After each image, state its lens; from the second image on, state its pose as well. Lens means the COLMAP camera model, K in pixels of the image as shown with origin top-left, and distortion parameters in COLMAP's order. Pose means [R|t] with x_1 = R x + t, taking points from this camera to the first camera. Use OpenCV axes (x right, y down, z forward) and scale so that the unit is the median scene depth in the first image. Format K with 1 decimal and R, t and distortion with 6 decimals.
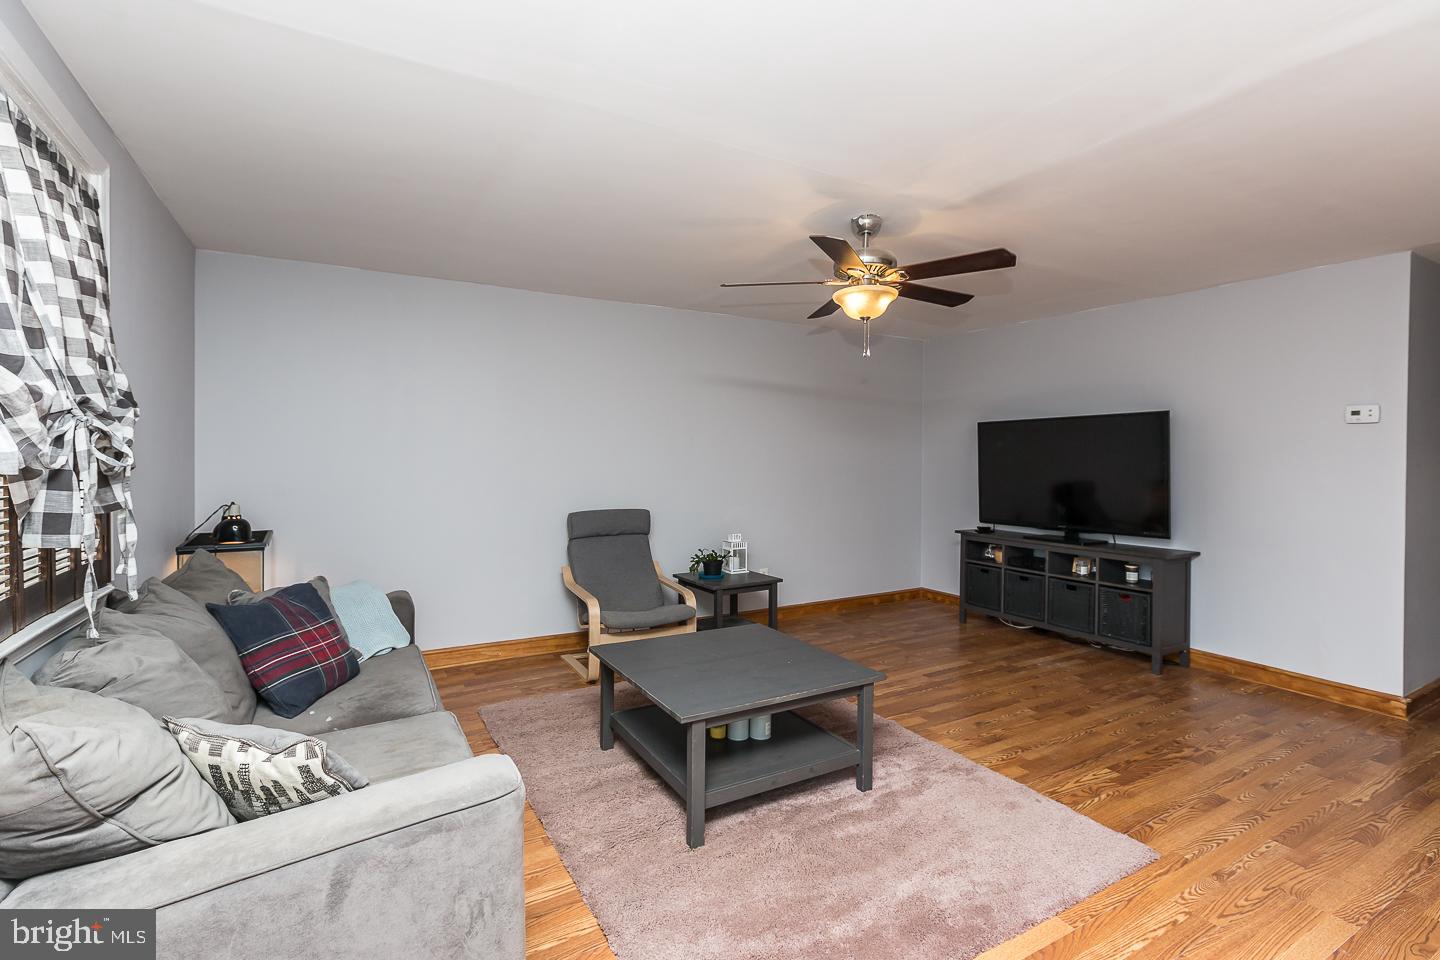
lens RADIAL K [[671.1, 0, 697.3], [0, 671.1, 457.4], [0, 0, 1]] dist [0.000108, 0.001451]
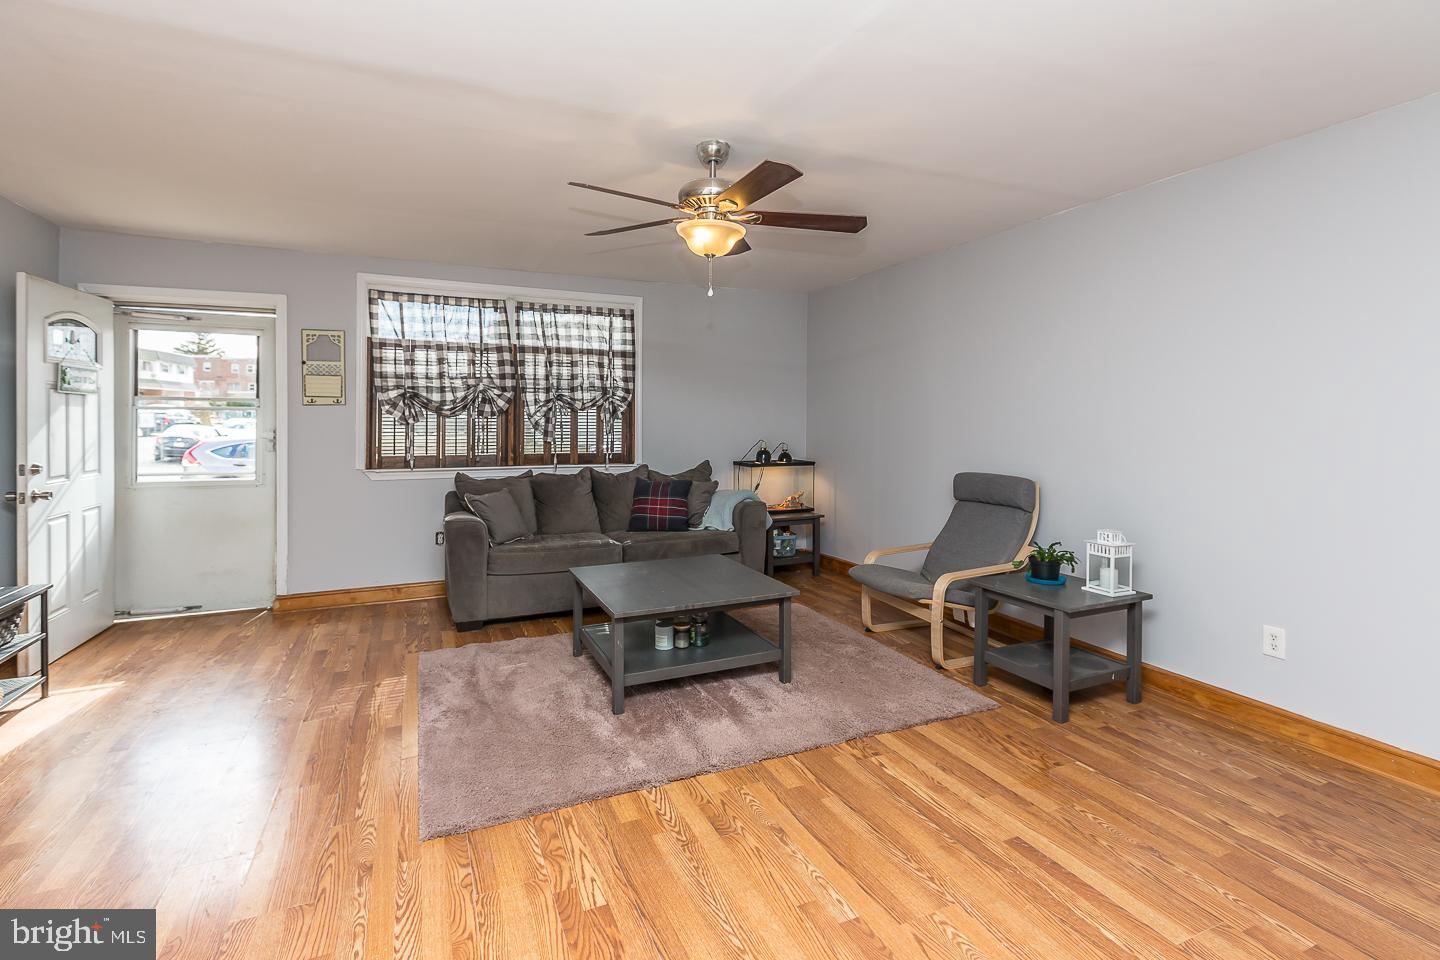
lens RADIAL K [[671.1, 0, 709.5], [0, 671.1, 422.0], [0, 0, 1]] dist [0.000108, 0.001451]
pose [[-0.093840, 0.003232, -0.995582, 1.015324], [-0.008444, 0.999956, 0.004042, 0.013204], [0.995551, 0.008786, -0.093809, 0.960137]]
